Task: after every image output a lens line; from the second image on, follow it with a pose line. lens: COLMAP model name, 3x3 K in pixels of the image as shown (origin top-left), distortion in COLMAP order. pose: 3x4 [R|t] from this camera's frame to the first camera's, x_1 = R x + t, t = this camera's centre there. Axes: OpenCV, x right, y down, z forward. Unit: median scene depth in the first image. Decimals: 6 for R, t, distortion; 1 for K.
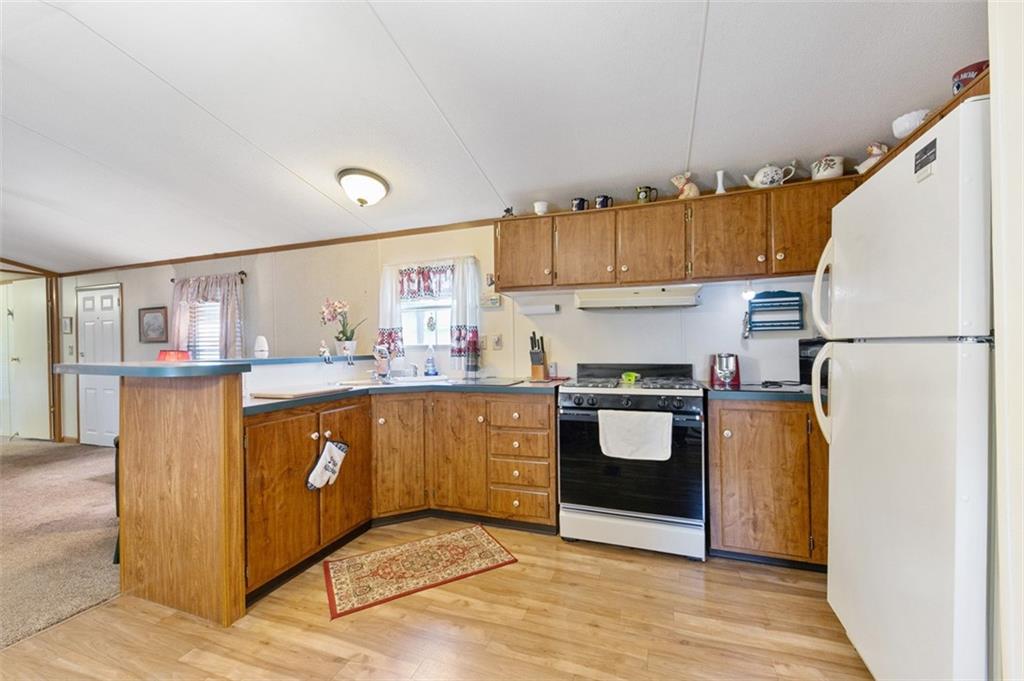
lens RADIAL K [[400.2, 0, 511.6], [0, 400.2, 350.6], [0, 0, 1]] dist [0.006199, -0.004148]
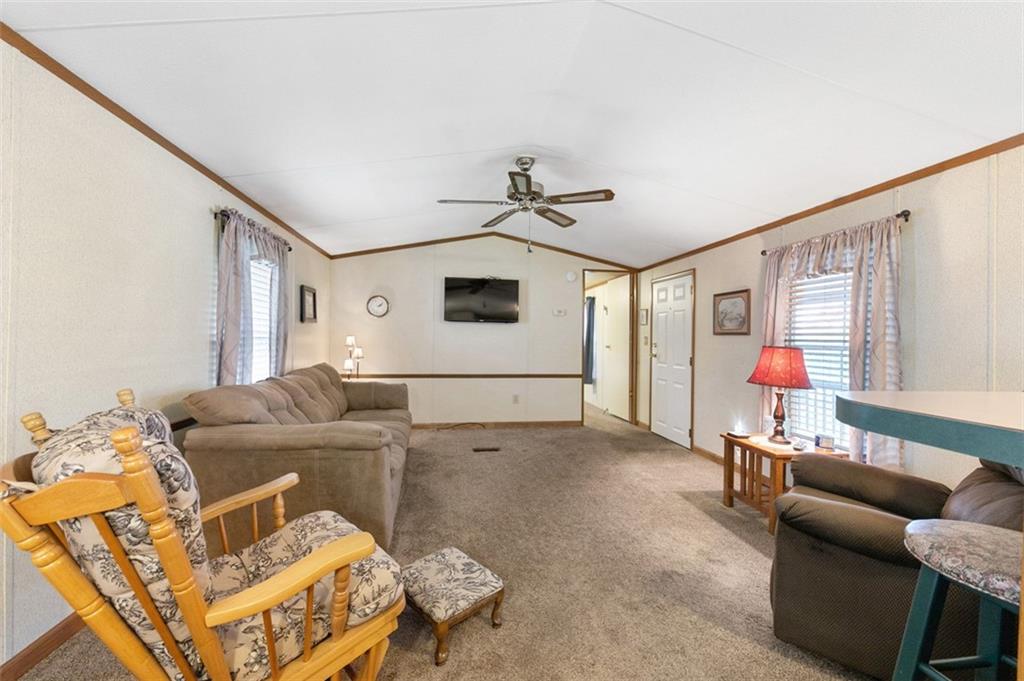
lens RADIAL K [[400.2, 0, 508.3], [0, 400.2, 341.7], [0, 0, 1]] dist [0.006199, -0.004148]
pose [[0.462210, 0.027756, -0.886336, -0.375953], [-0.022664, 0.999553, 0.019483, -0.011340], [0.886481, 0.011083, 0.462632, 0.216961]]
